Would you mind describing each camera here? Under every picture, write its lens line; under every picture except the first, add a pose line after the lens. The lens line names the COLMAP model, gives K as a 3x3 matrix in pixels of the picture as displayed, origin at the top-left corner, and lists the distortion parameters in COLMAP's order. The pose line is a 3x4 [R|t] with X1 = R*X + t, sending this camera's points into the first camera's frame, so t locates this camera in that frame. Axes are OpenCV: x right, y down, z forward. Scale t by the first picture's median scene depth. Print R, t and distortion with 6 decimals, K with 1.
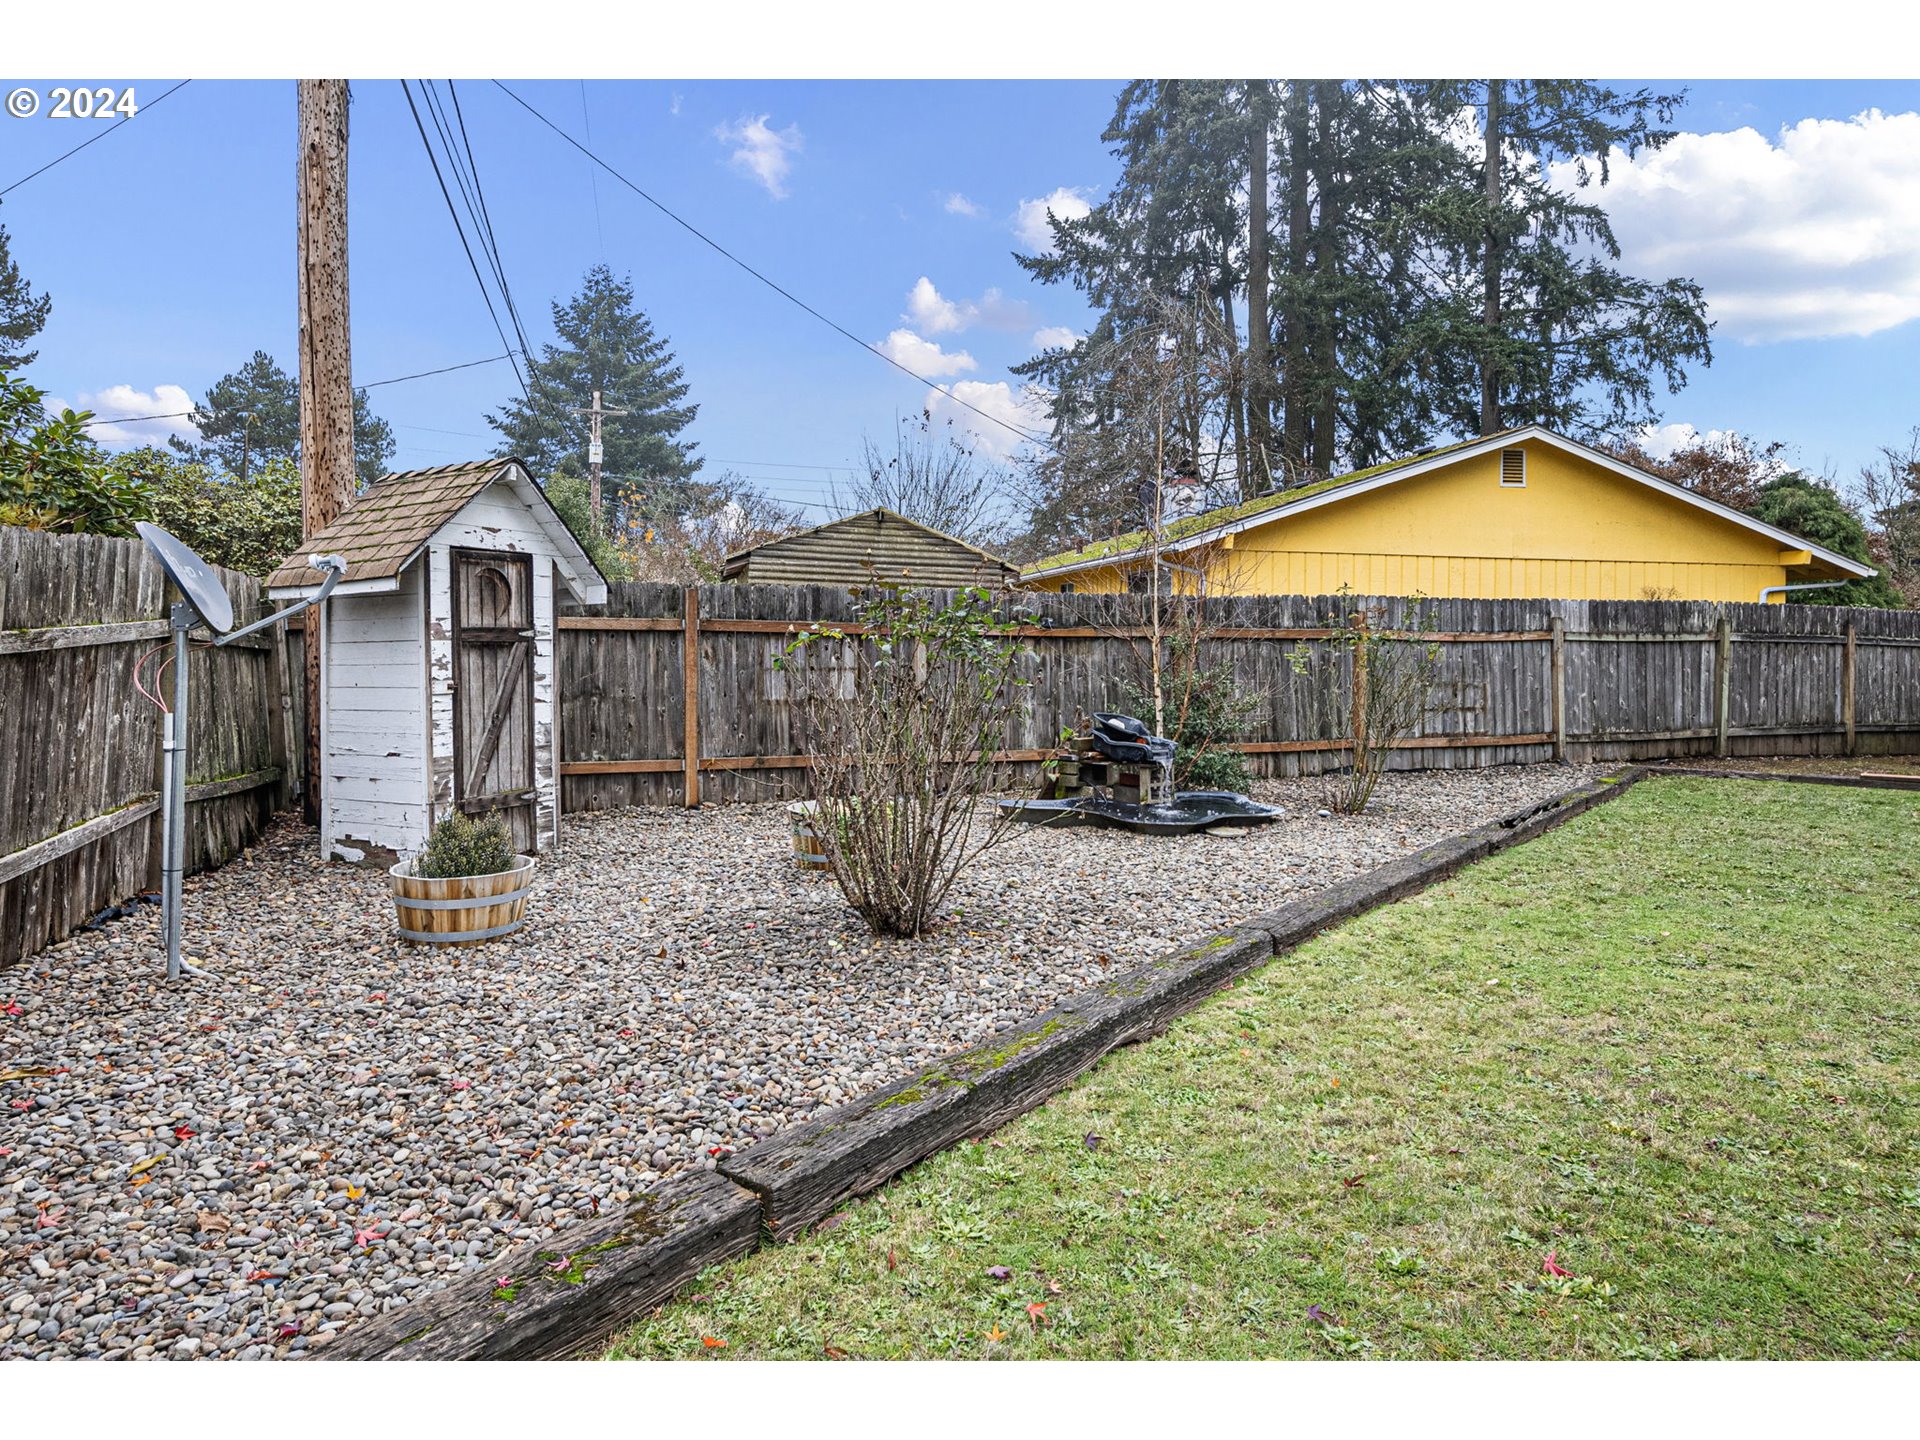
lens RADIAL K [[1155.2, 0, 955.9], [0, 1155.2, 639.7], [0, 0, 1]] dist [0.022537, -0.001539]
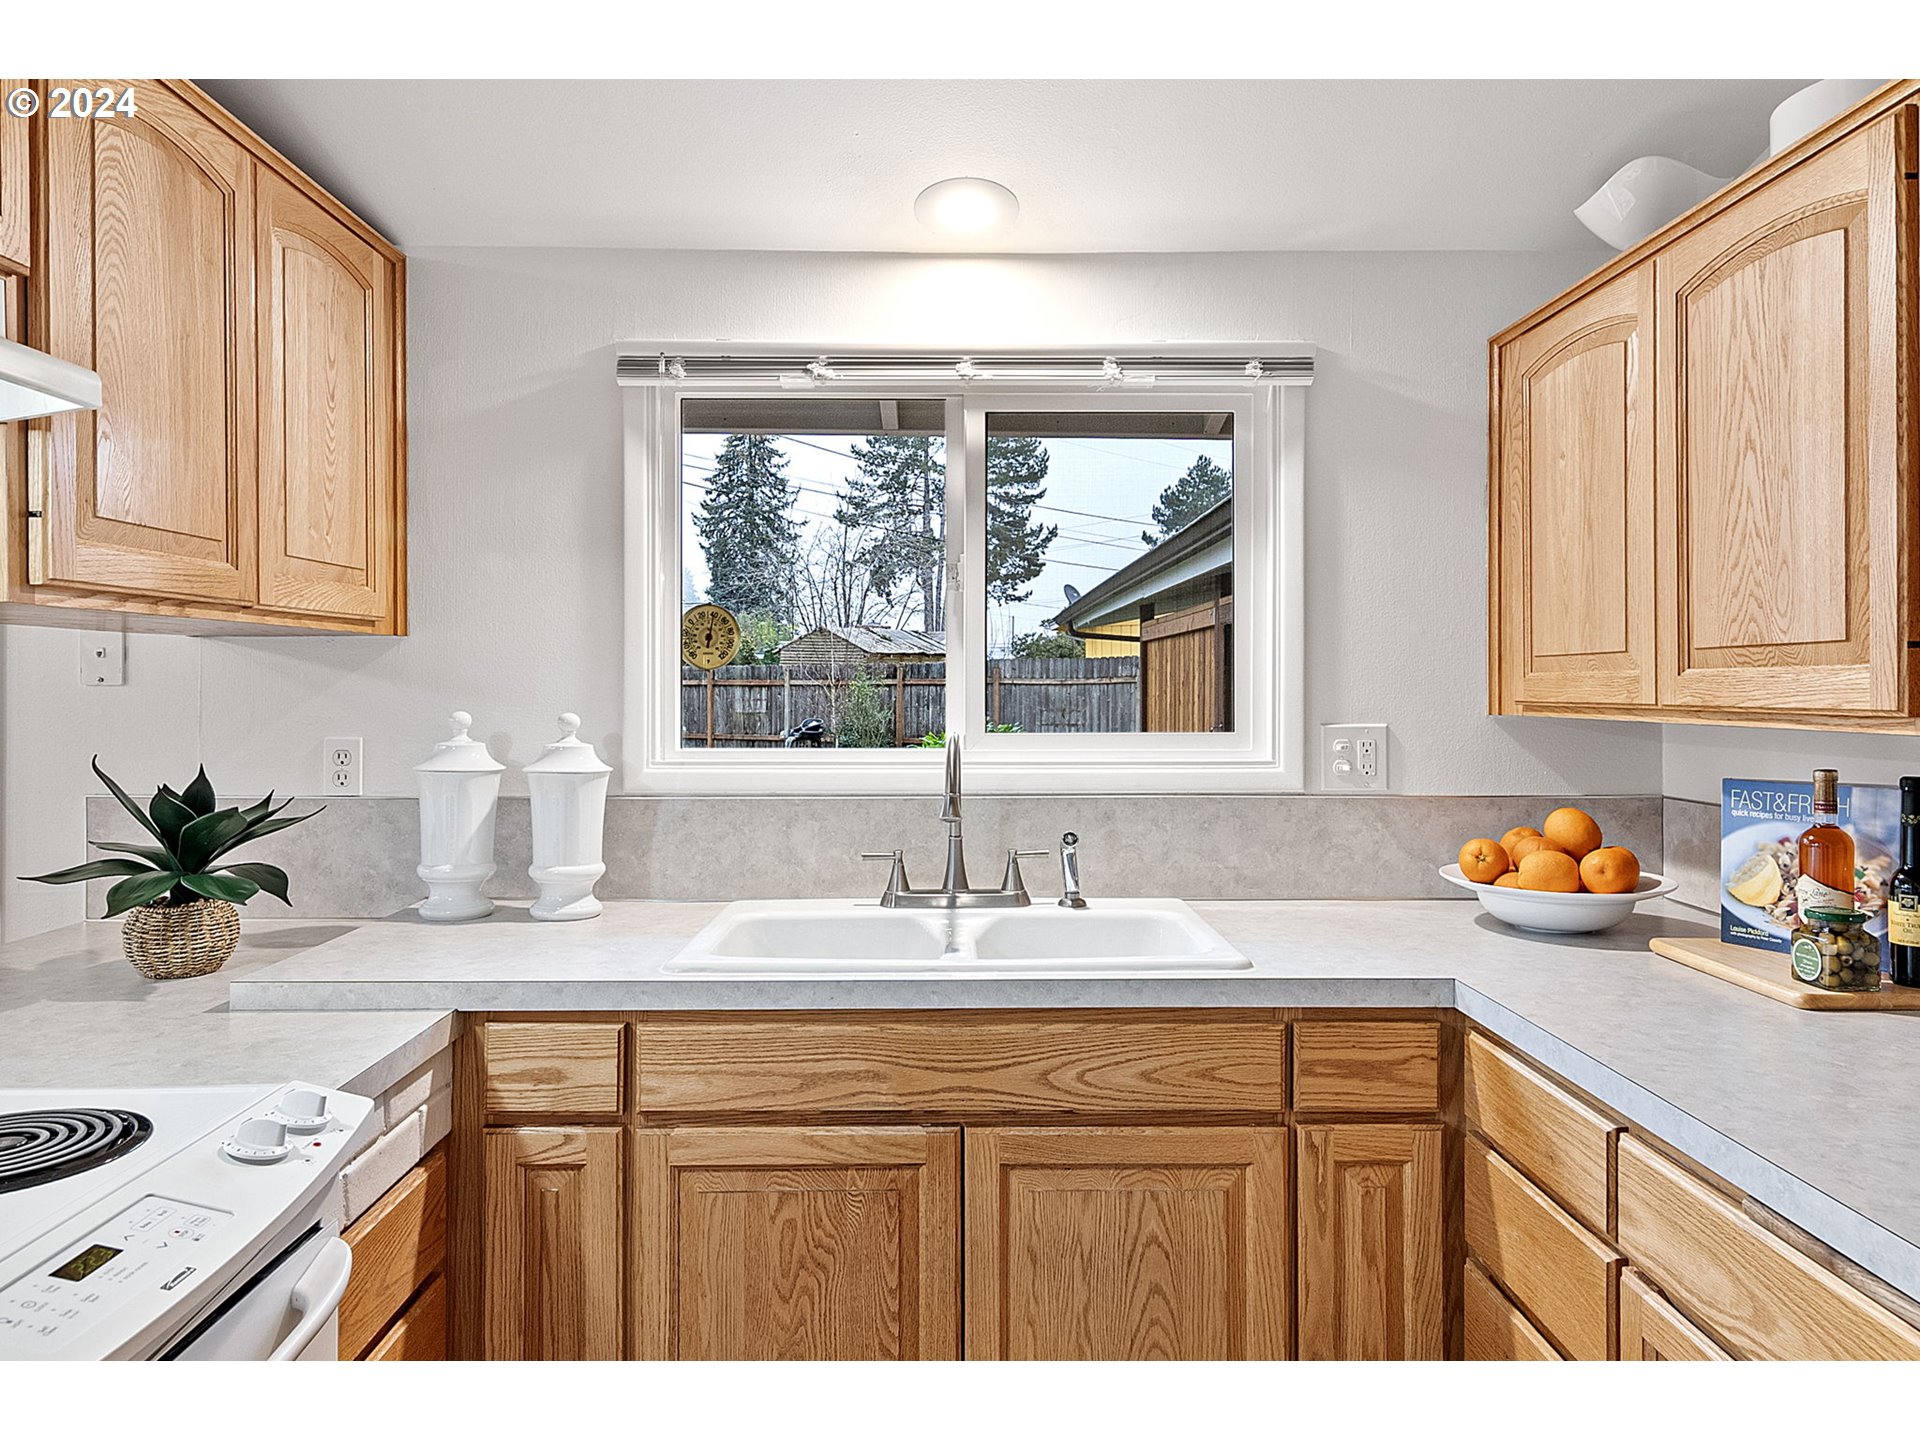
lens RADIAL K [[1270.0, 0, 958.4], [0, 1270.0, 686.4], [0, 0, 1]] dist [0.000356, -0.002598]
pose [[0.619685, -0.010930, -0.784775, 1.724684], [0.011505, 0.999922, -0.004842, 0.011766], [0.784766, -0.006028, 0.619762, -0.232112]]
